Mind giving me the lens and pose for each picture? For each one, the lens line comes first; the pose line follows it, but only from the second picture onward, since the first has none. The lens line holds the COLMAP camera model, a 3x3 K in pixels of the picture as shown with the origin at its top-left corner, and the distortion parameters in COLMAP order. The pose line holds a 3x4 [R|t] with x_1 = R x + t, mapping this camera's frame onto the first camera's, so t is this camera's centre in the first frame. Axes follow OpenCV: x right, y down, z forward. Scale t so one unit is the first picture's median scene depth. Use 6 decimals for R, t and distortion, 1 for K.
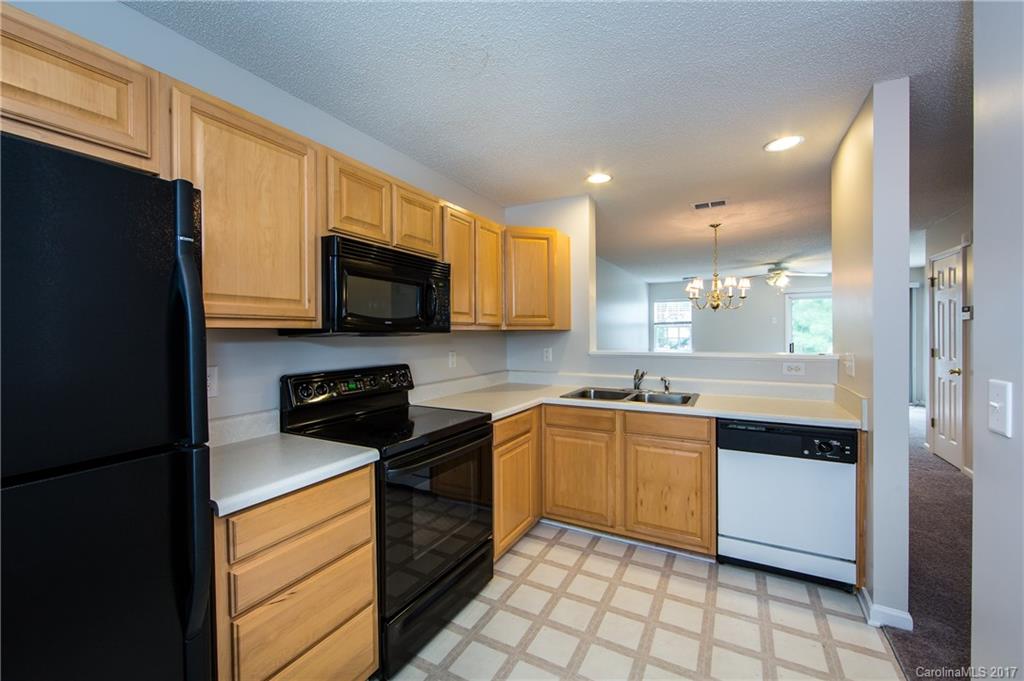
lens RADIAL K [[406.2, 0, 521.7], [0, 406.2, 335.0], [0, 0, 1]] dist [0.000160, -0.000204]
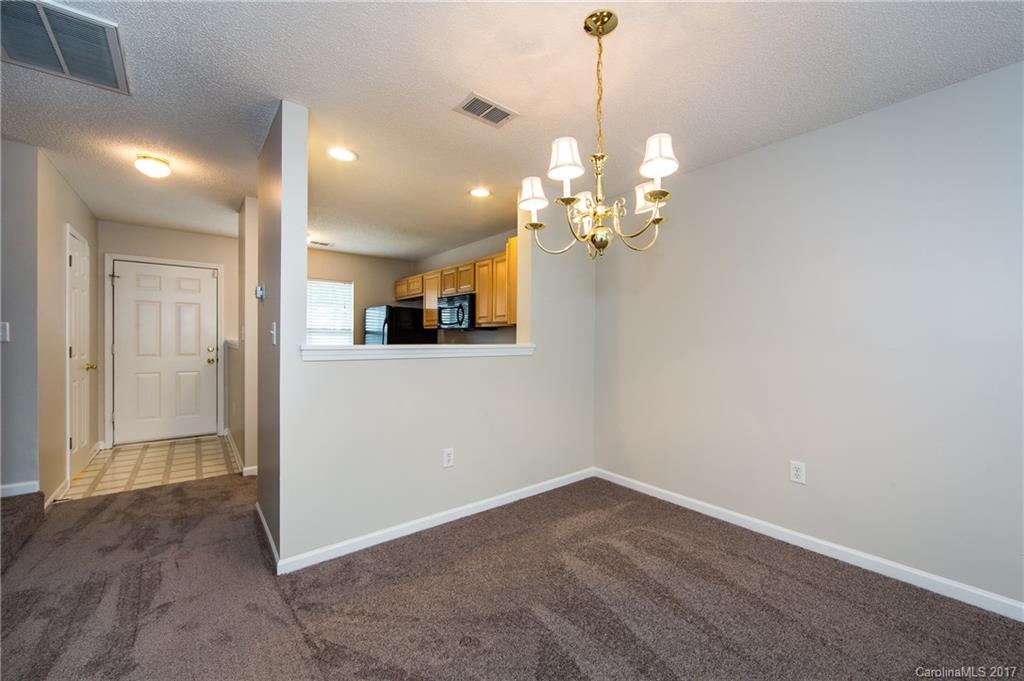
lens RADIAL K [[406.2, 0, 508.8], [0, 406.2, 339.5], [0, 0, 1]] dist [0.000160, -0.000204]
pose [[-0.401570, 0.005974, -0.915809, 1.760696], [-0.008523, 0.999911, 0.010260, 0.031554], [0.915789, 0.011925, -0.401483, 2.227266]]
